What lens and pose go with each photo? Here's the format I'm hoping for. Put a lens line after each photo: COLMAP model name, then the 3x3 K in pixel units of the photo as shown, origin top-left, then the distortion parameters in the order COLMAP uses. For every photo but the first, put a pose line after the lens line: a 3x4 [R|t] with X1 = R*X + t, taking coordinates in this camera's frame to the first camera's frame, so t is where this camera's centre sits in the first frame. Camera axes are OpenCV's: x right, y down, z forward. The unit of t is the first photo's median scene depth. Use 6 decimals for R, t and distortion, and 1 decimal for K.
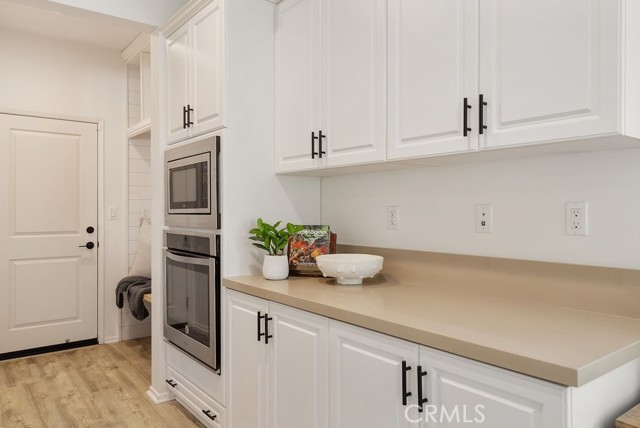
lens RADIAL K [[462.3, 0, 319.6], [0, 462.3, 213.4], [0, 0, 1]] dist [0.013337, 0.002831]
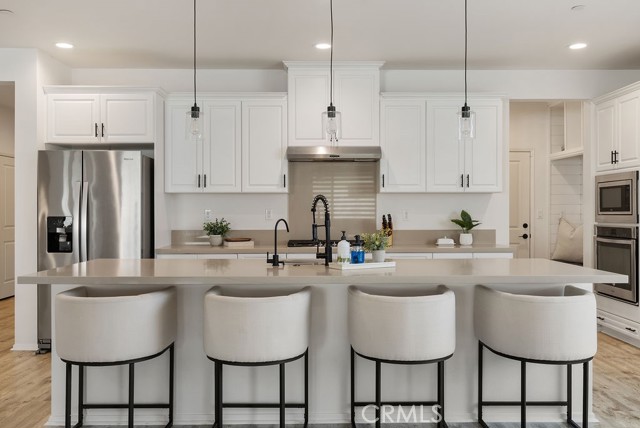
lens RADIAL K [[573.5, 0, 320.3], [0, 573.5, 211.9], [0, 0, 1]] dist [-0.005168, 0.017216]
pose [[0.799078, 0.001811, -0.601225, 0.116064], [-0.004873, 0.999982, -0.003465, 0.003367], [0.601208, 0.005699, 0.799073, -1.324816]]
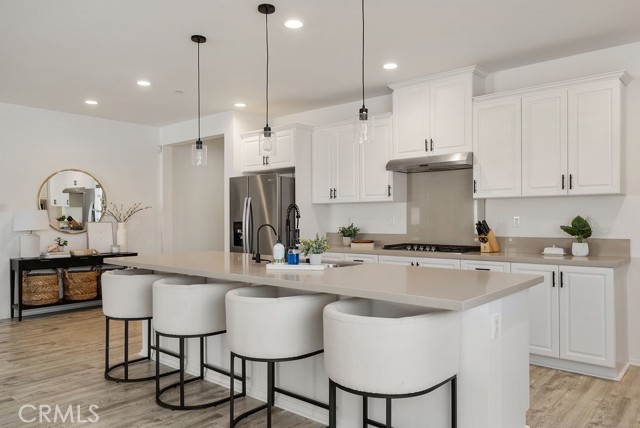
lens RADIAL K [[462.3, 0, 319.6], [0, 462.3, 216.4], [0, 0, 1]] dist [0.013337, 0.002831]
pose [[0.199938, -0.004015, -0.979800, 0.574511], [-0.004105, 0.999979, -0.004935, -0.000297], [0.979800, 0.005008, 0.199917, -0.374431]]
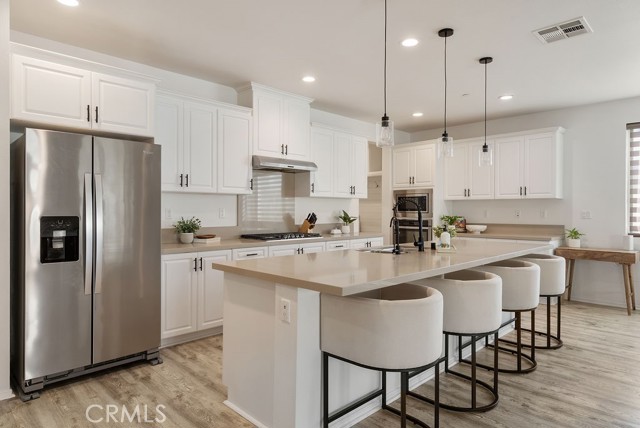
lens RADIAL K [[387.7, 0, 317.7], [0, 387.7, 212.1], [0, 0, 1]] dist [-0.004807, -0.000273]
pose [[0.992703, 0.003992, 0.120519, -1.193966], [-0.003482, 0.999984, -0.004450, 0.008334], [-0.120535, 0.003998, 0.992701, -1.409271]]
